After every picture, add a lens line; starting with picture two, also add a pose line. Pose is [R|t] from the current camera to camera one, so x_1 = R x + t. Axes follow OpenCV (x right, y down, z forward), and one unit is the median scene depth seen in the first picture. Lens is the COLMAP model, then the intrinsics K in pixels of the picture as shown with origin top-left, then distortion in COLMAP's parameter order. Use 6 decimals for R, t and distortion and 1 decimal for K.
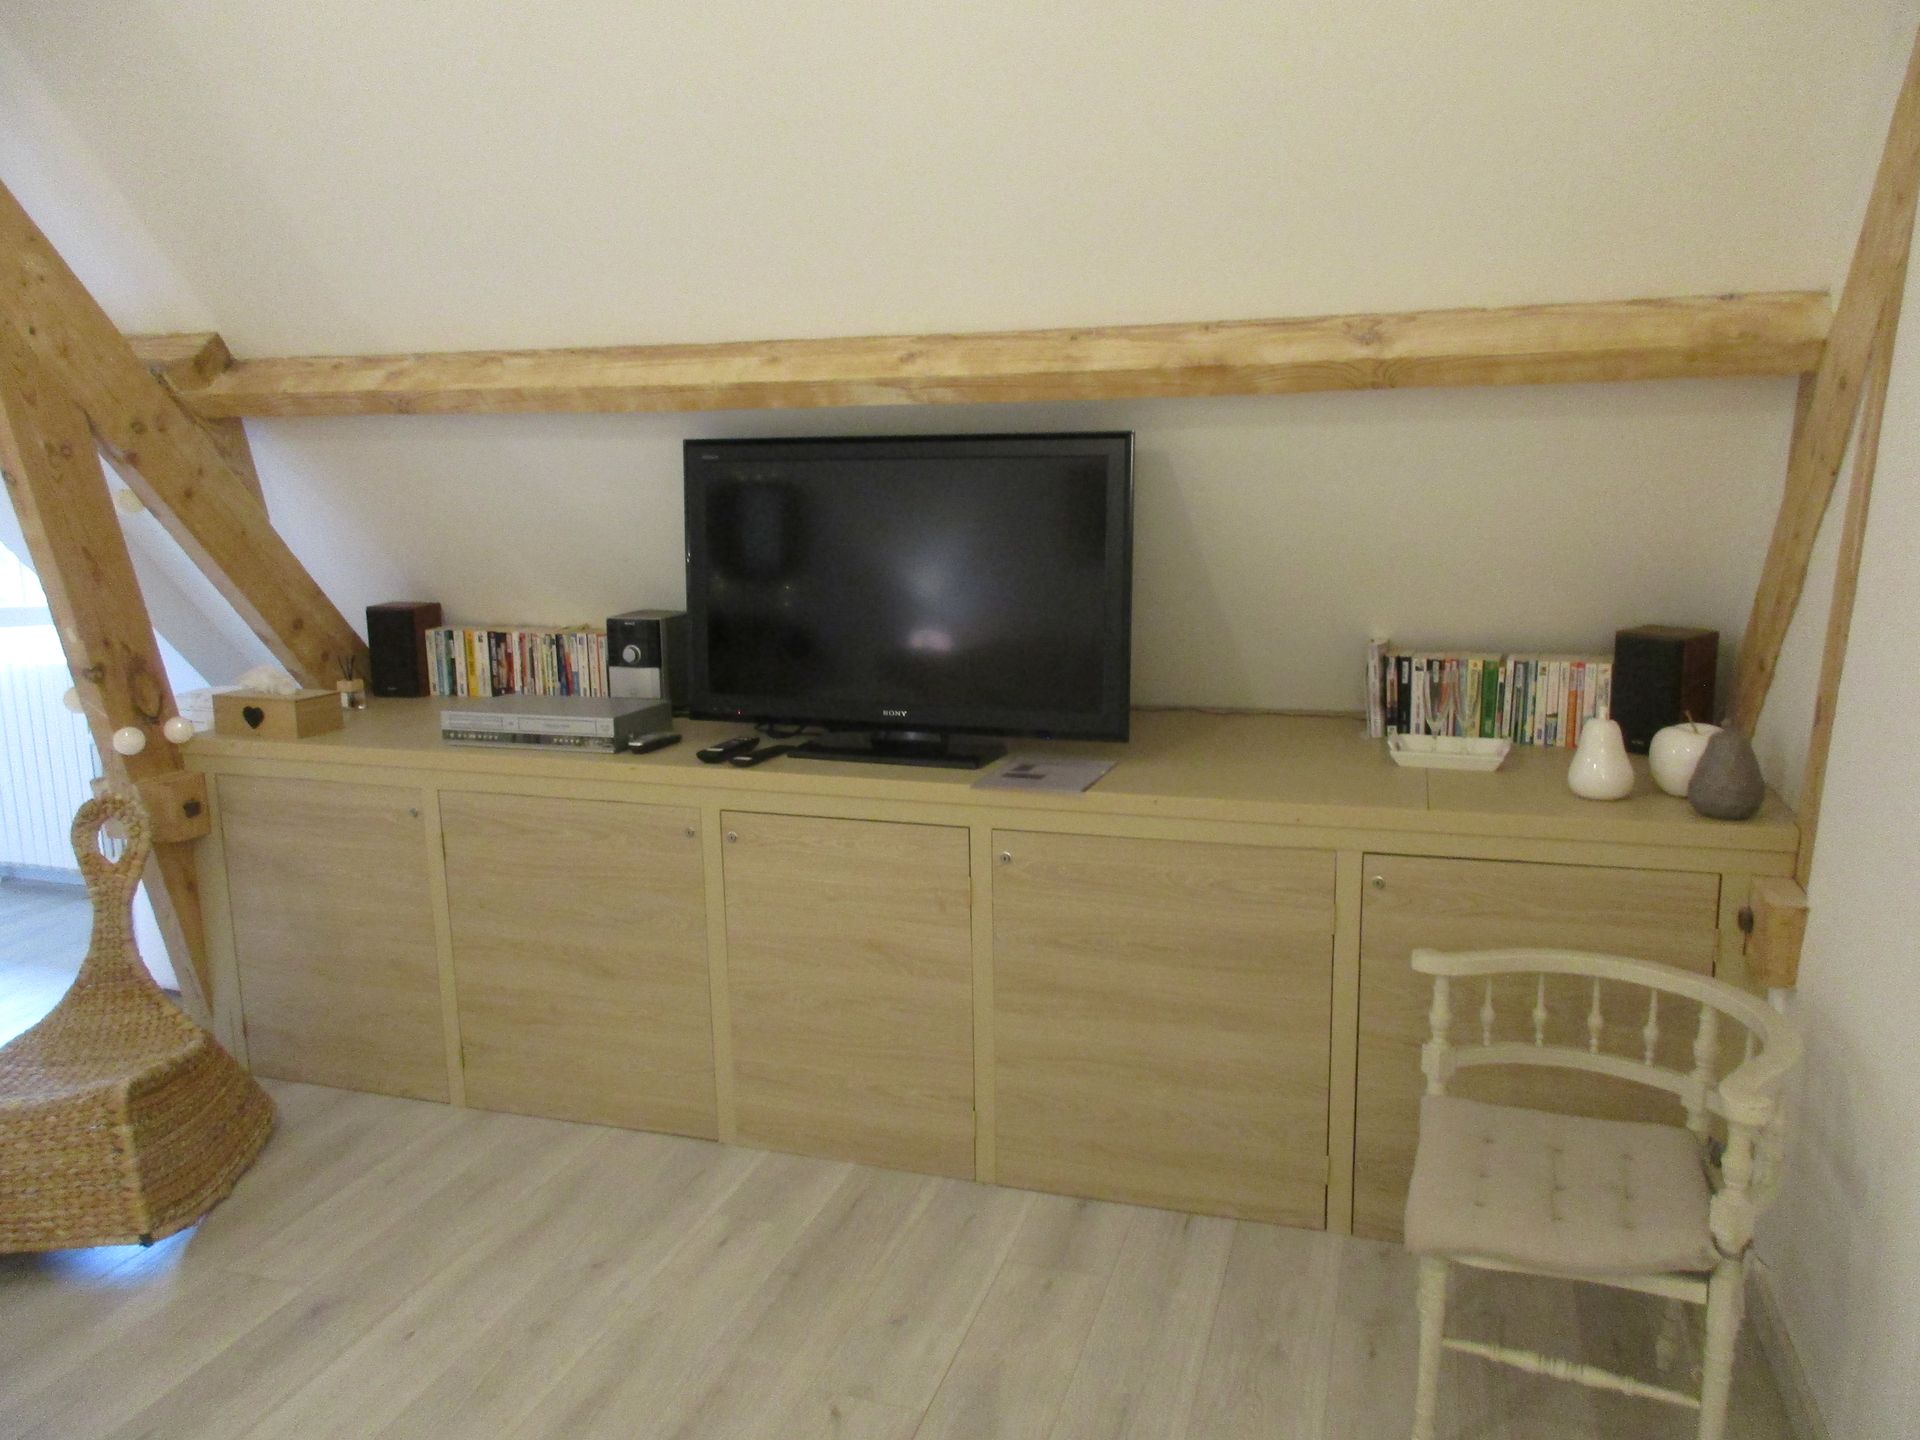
lens RADIAL K [[1450.3, 0, 960.0], [0, 1450.3, 720.0], [0, 0, 1]] dist [0.007325, 0.001871]
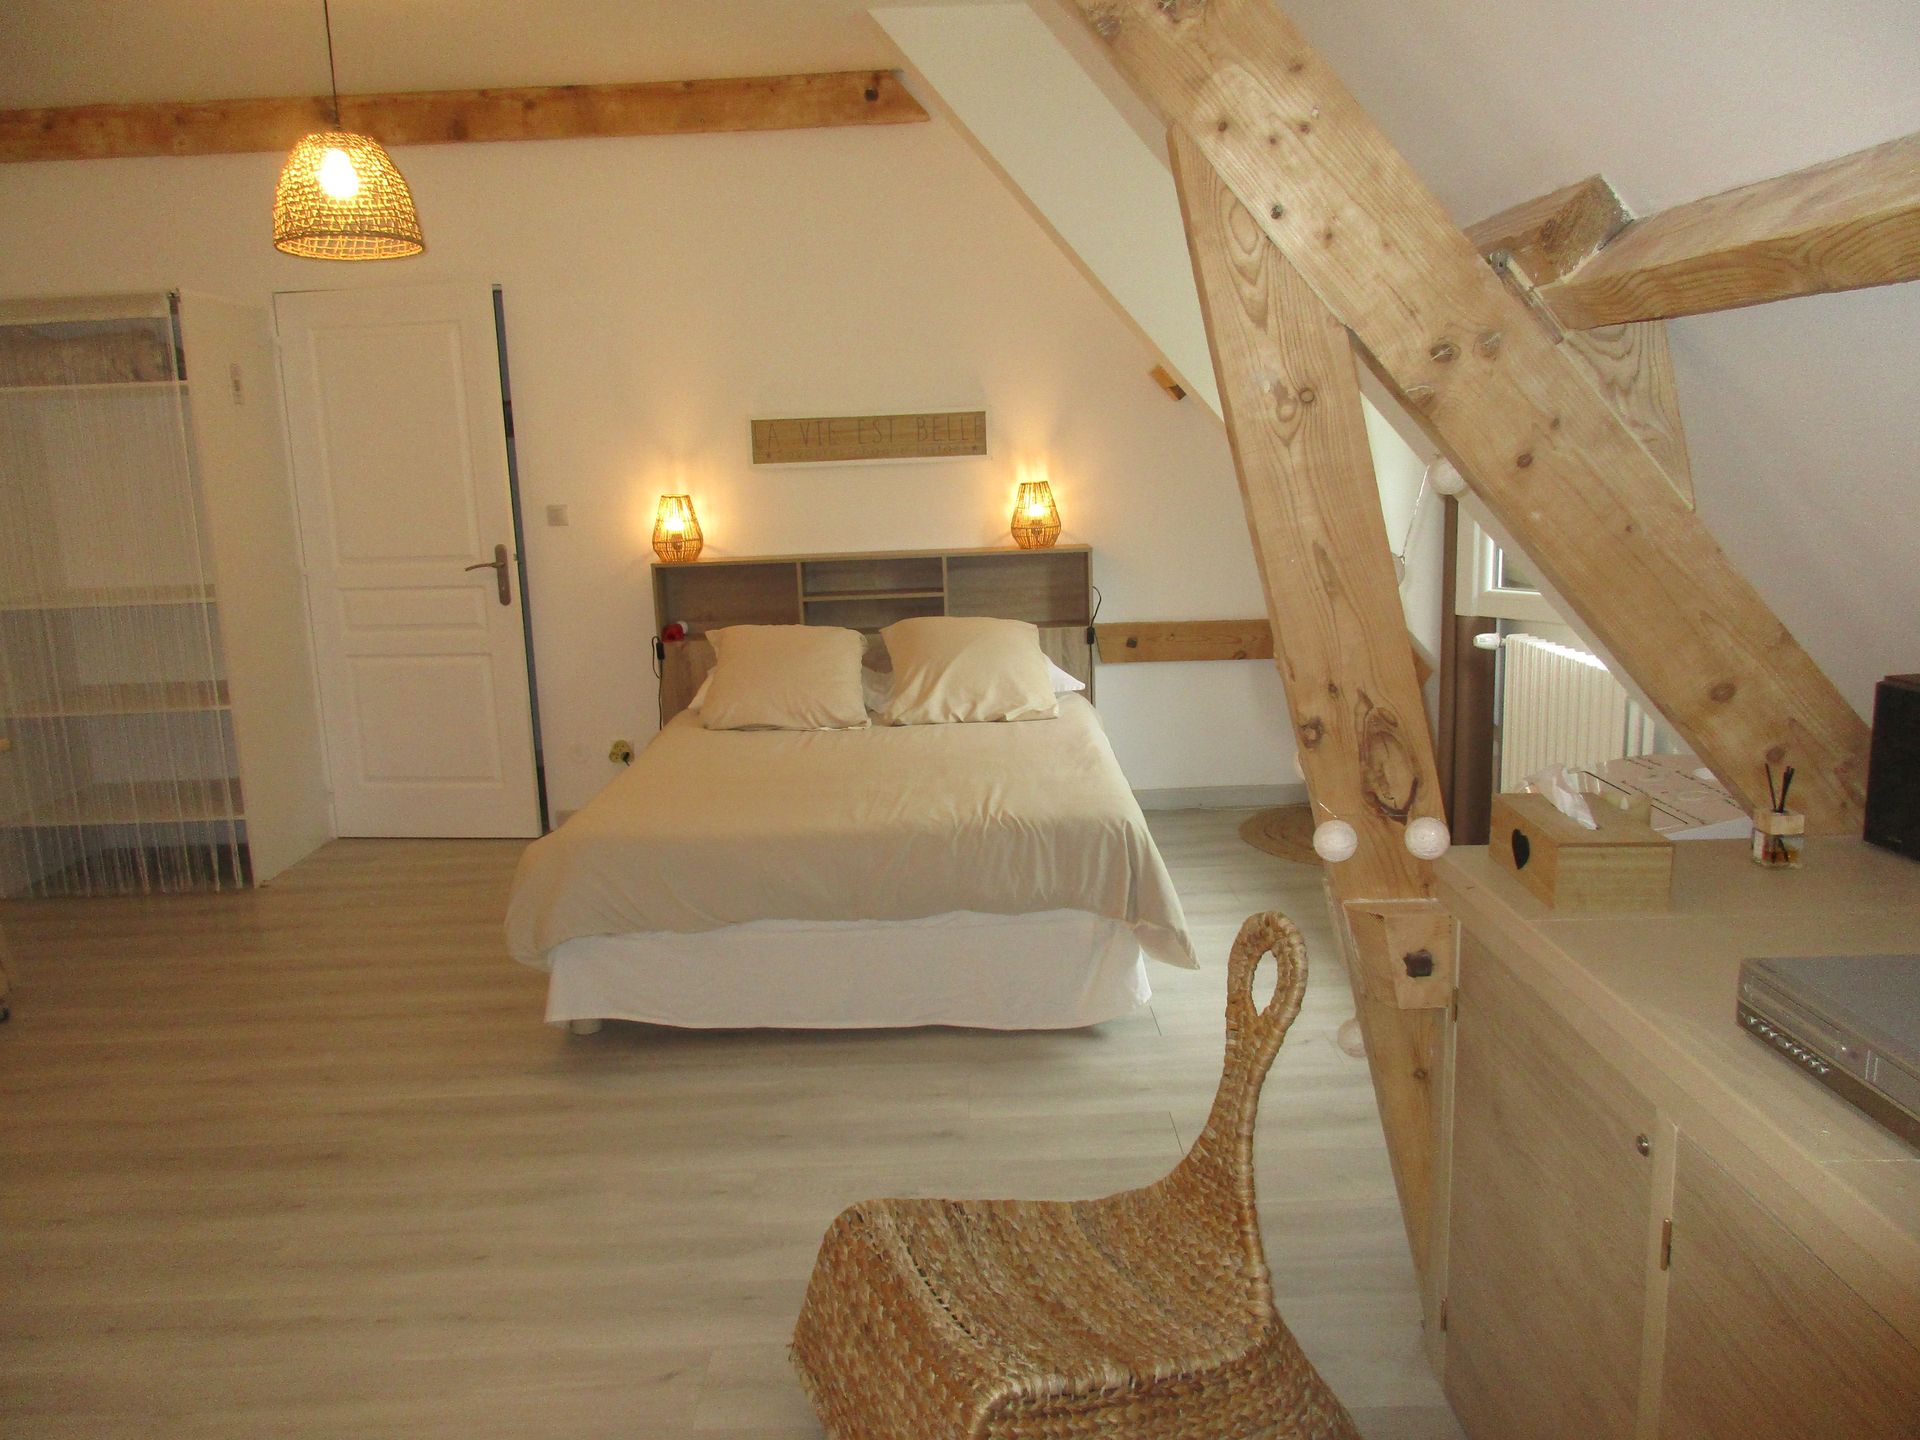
lens RADIAL K [[1435.0, 0, 960.0], [0, 1435.0, 720.0], [0, 0, 1]] dist [-0.003233, -0.001528]
pose [[0.313868, 0.186605, -0.930949, -0.033380], [-0.143529, 0.978554, 0.147757, -0.106274], [0.938556, 0.087241, 0.333920, 0.601373]]
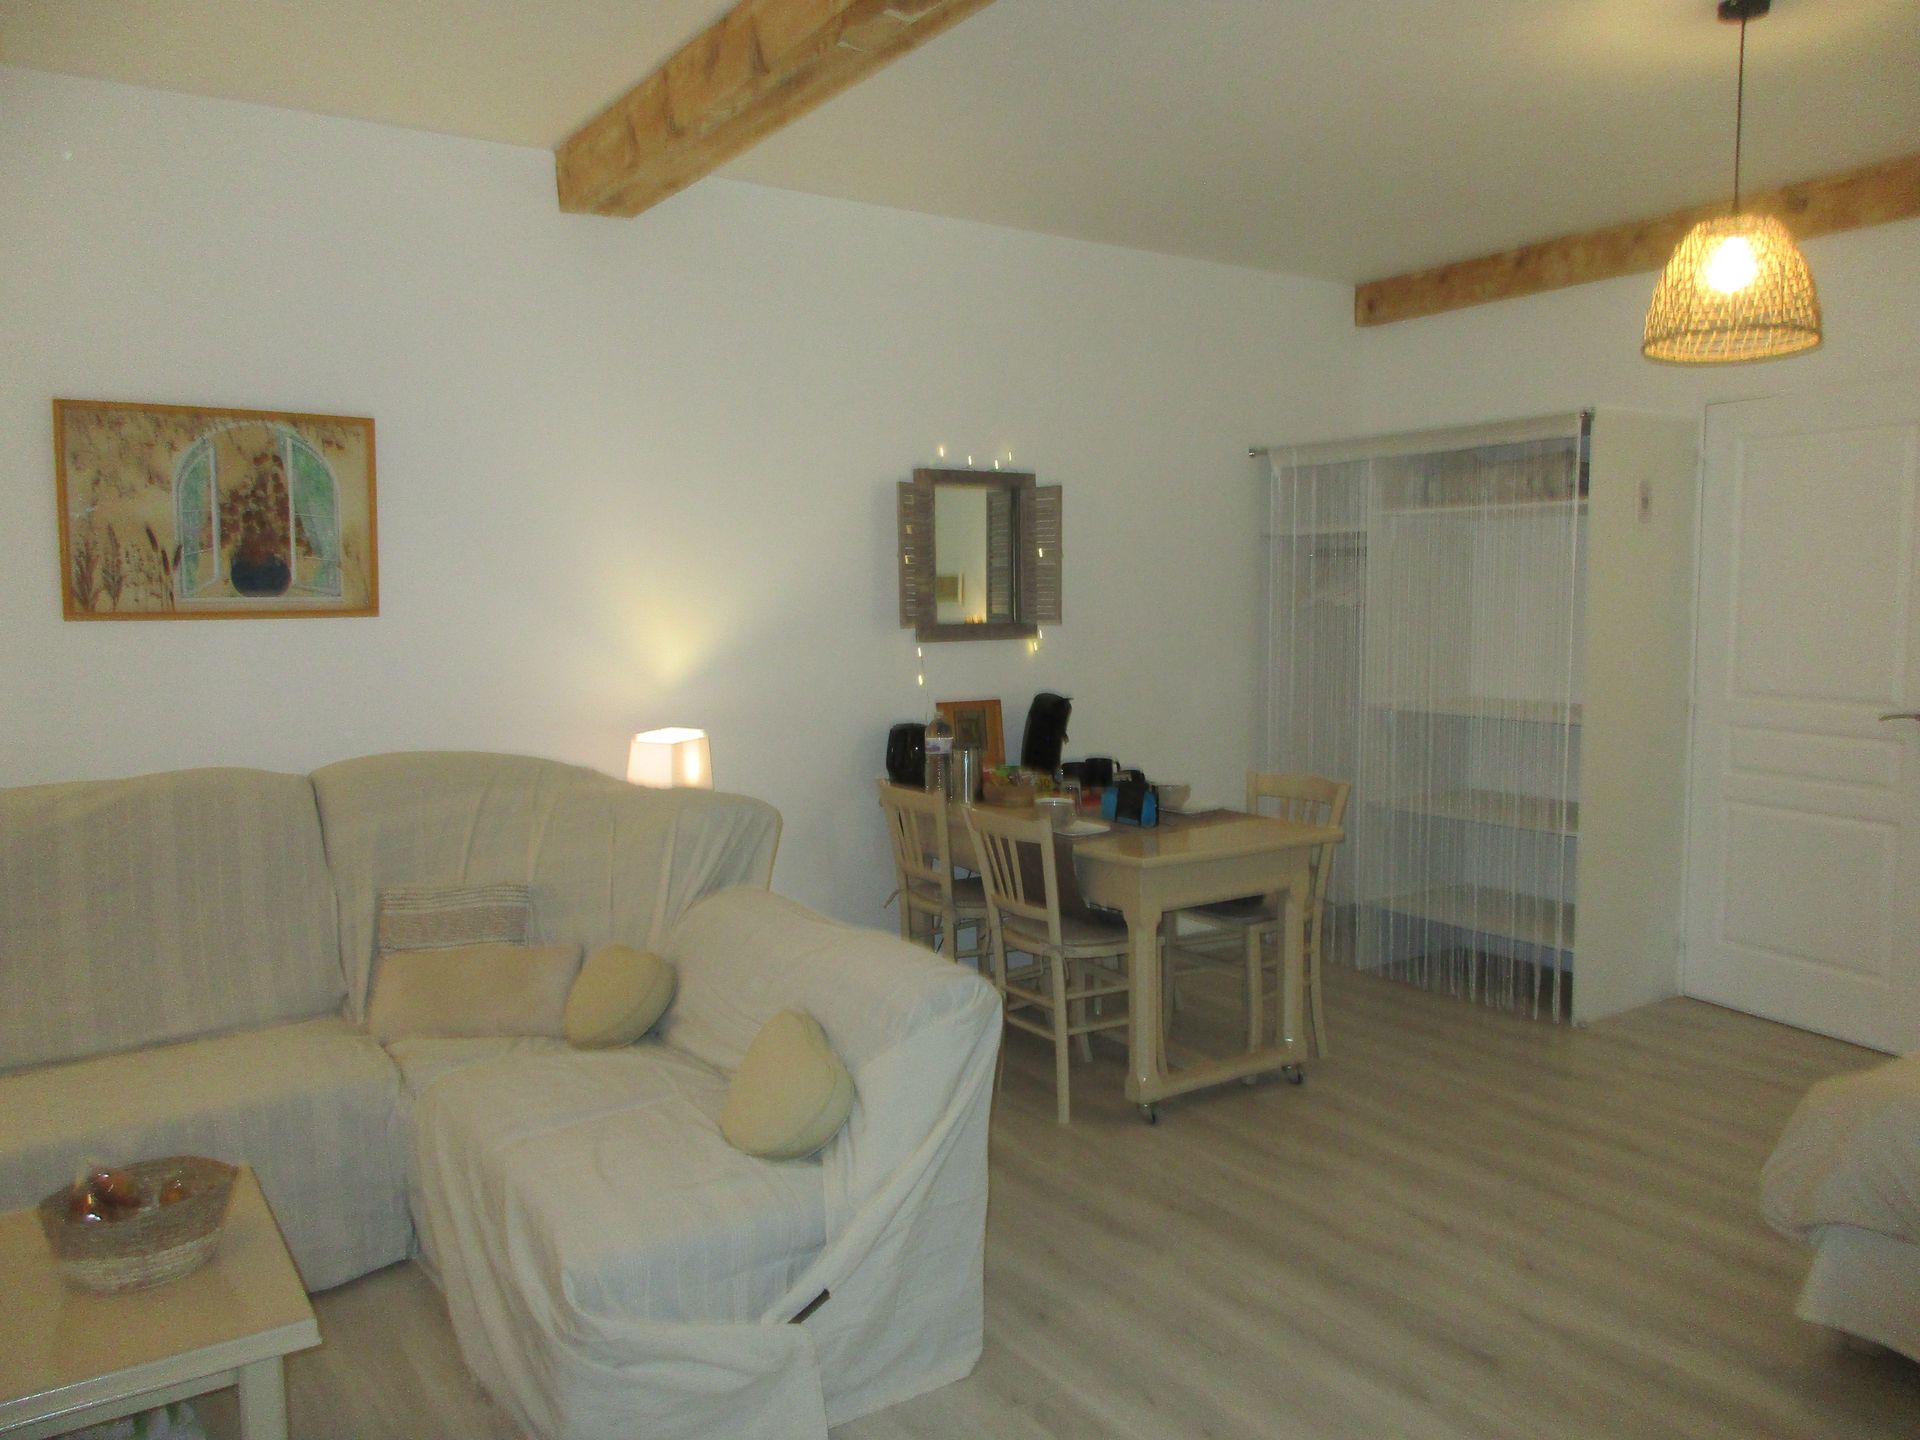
lens RADIAL K [[1450.3, 0, 960.0], [0, 1450.3, 720.0], [0, 0, 1]] dist [0.007325, 0.001871]
pose [[-0.609574, 0.090767, -0.787516, -0.151318], [-0.127893, 0.969149, 0.210697, -0.125739], [0.782345, 0.229153, -0.579159, 0.714093]]
